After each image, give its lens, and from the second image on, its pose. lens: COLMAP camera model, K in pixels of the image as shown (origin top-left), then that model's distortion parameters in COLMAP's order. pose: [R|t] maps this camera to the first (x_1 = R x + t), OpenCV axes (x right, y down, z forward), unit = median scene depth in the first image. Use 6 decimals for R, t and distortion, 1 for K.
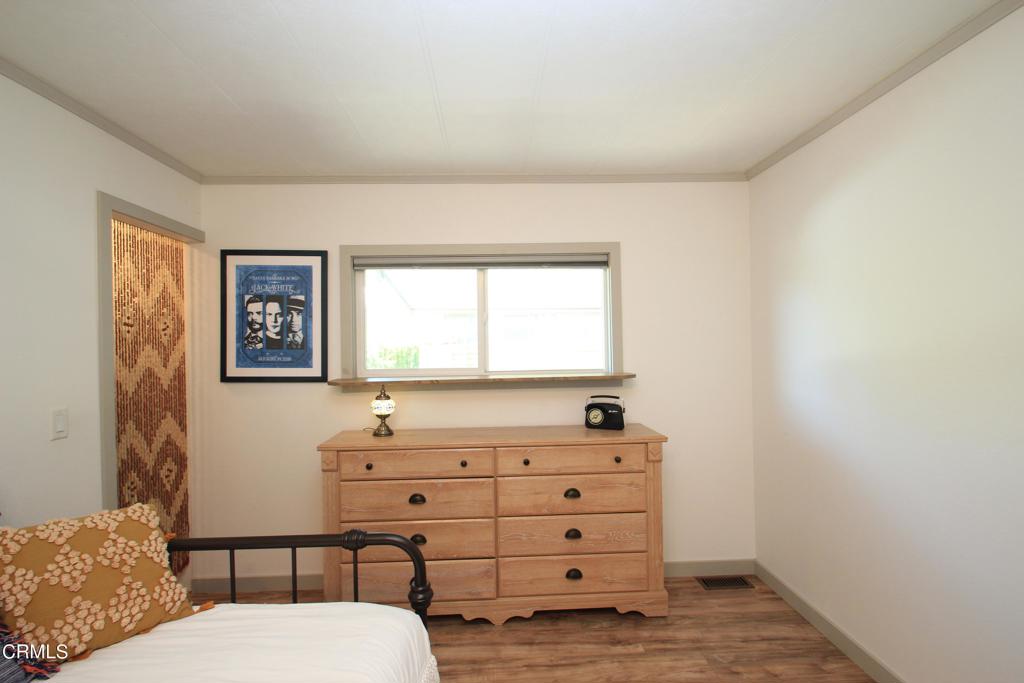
lens RADIAL K [[479.8, 0, 509.2], [0, 479.8, 341.9], [0, 0, 1]] dist [0.002306, -0.010143]
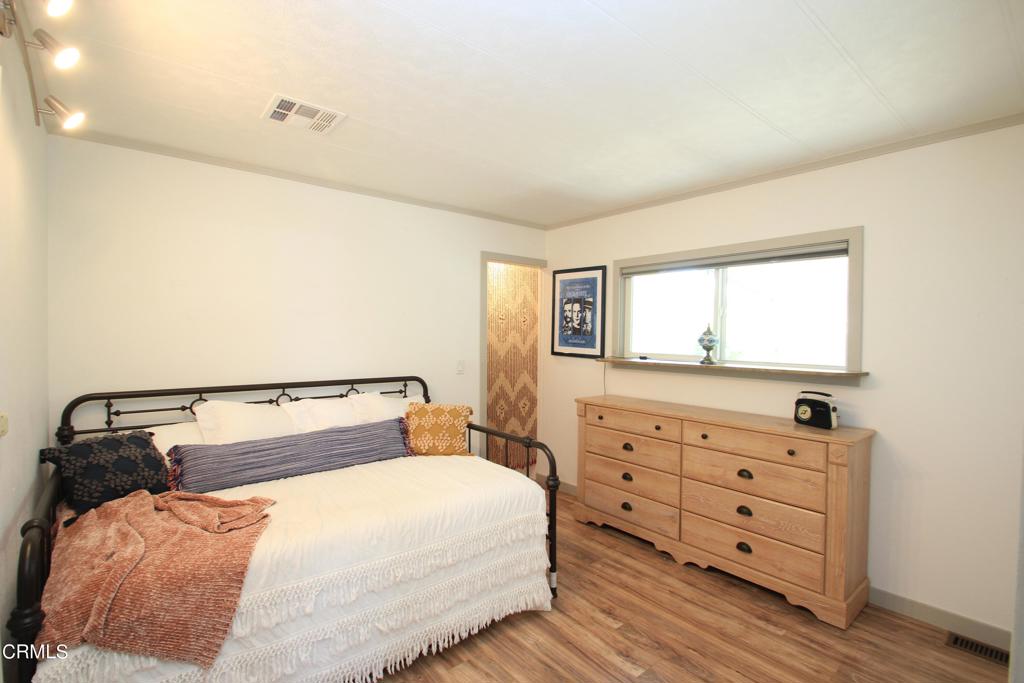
lens RADIAL K [[479.8, 0, 509.2], [0, 479.8, 341.9], [0, 0, 1]] dist [0.002306, -0.010143]
pose [[0.605665, 0.037829, -0.794820, 0.578977], [-0.018905, 0.999271, 0.033154, -0.008504], [0.795495, -0.005054, 0.605939, -0.073747]]
